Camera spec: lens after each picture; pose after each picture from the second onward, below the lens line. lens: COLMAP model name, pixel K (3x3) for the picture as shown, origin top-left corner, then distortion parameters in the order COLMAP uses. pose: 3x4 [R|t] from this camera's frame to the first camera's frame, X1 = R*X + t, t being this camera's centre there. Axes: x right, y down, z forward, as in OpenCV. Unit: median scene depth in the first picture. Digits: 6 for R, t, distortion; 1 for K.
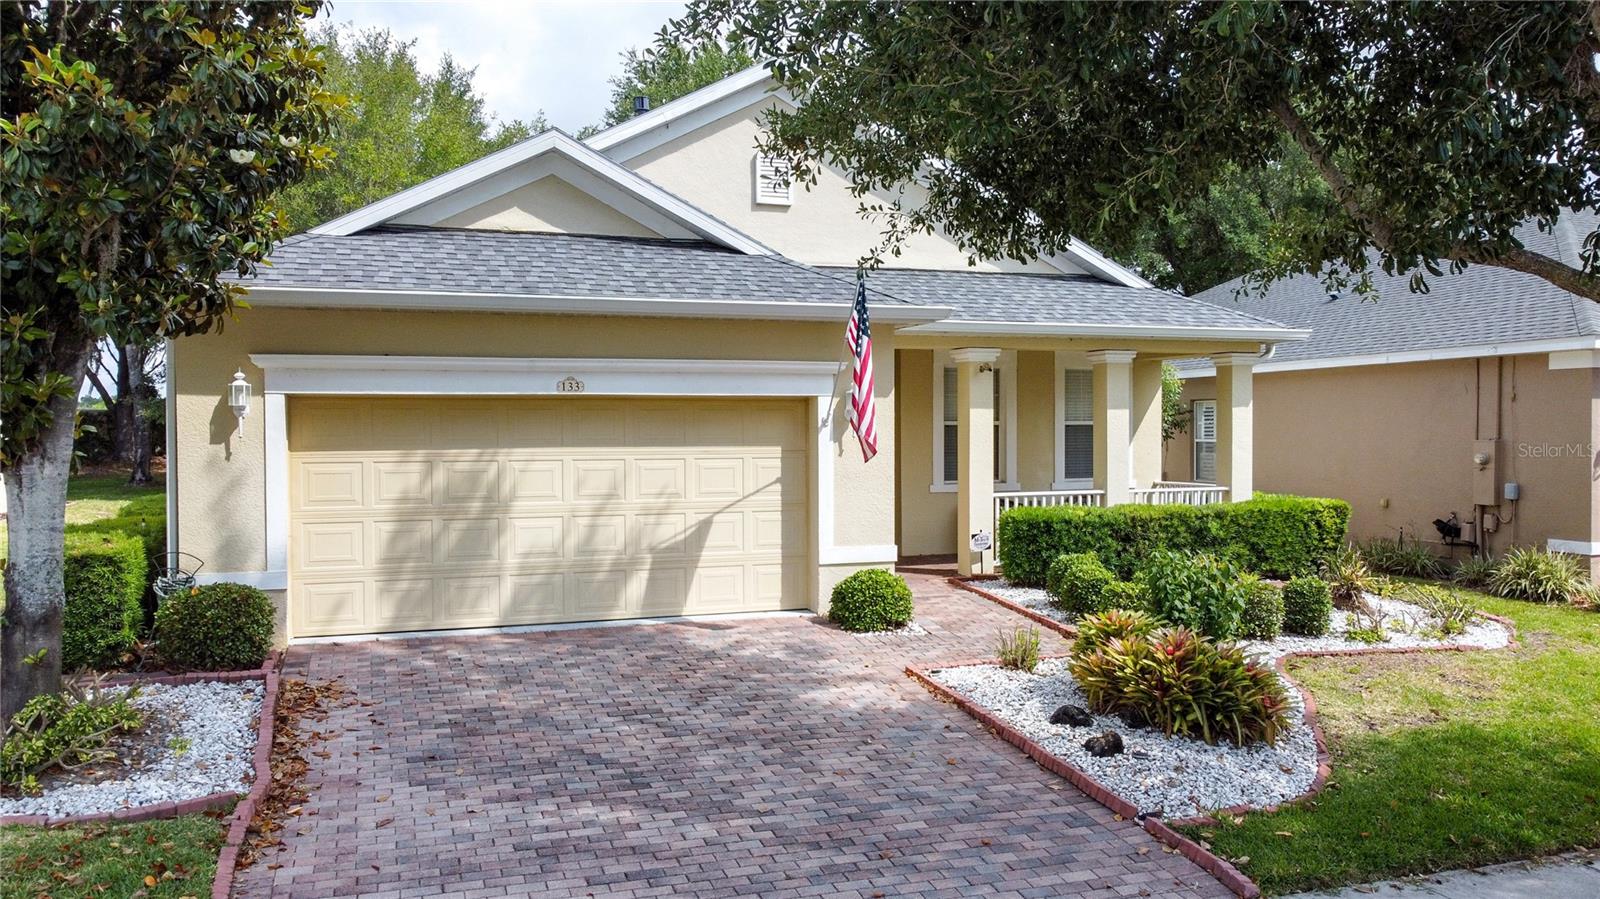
lens RADIAL K [[1210.3, 0, 795.3], [0, 1210.3, 451.5], [0, 0, 1]] dist [0.008271, -0.004567]
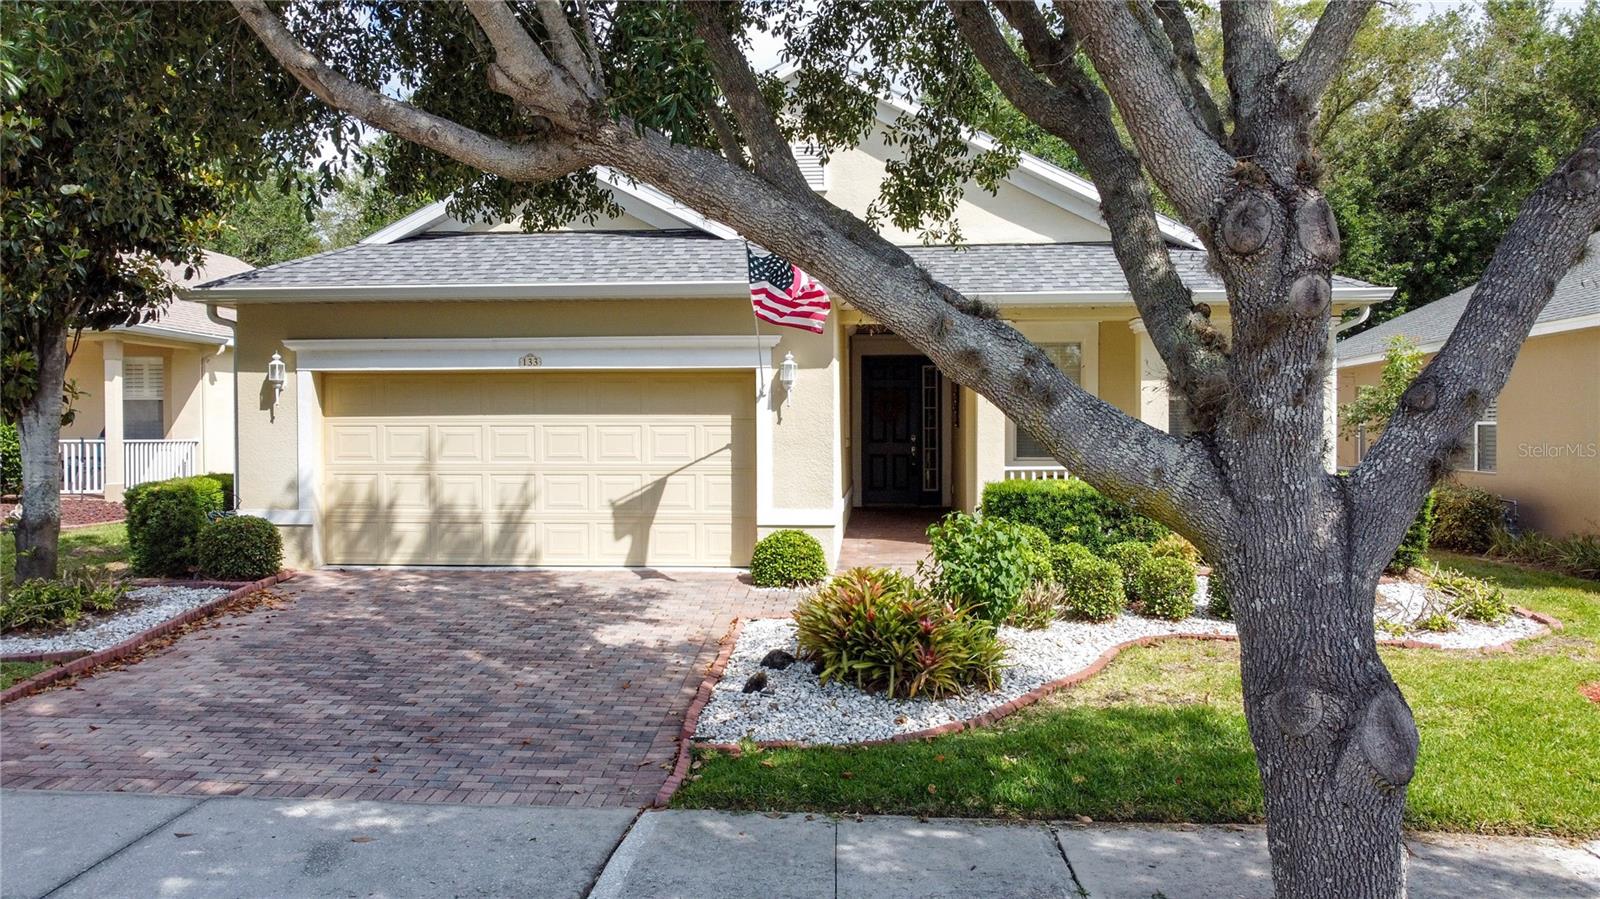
lens RADIAL K [[1210.3, 0, 795.4], [0, 1210.3, 450.8], [0, 0, 1]] dist [0.008271, -0.004567]
pose [[0.918564, 0.009142, -0.395167, 0.474557], [-0.008797, 0.999958, 0.002684, 0.024536], [0.395175, 0.001011, 0.918605, 0.029484]]
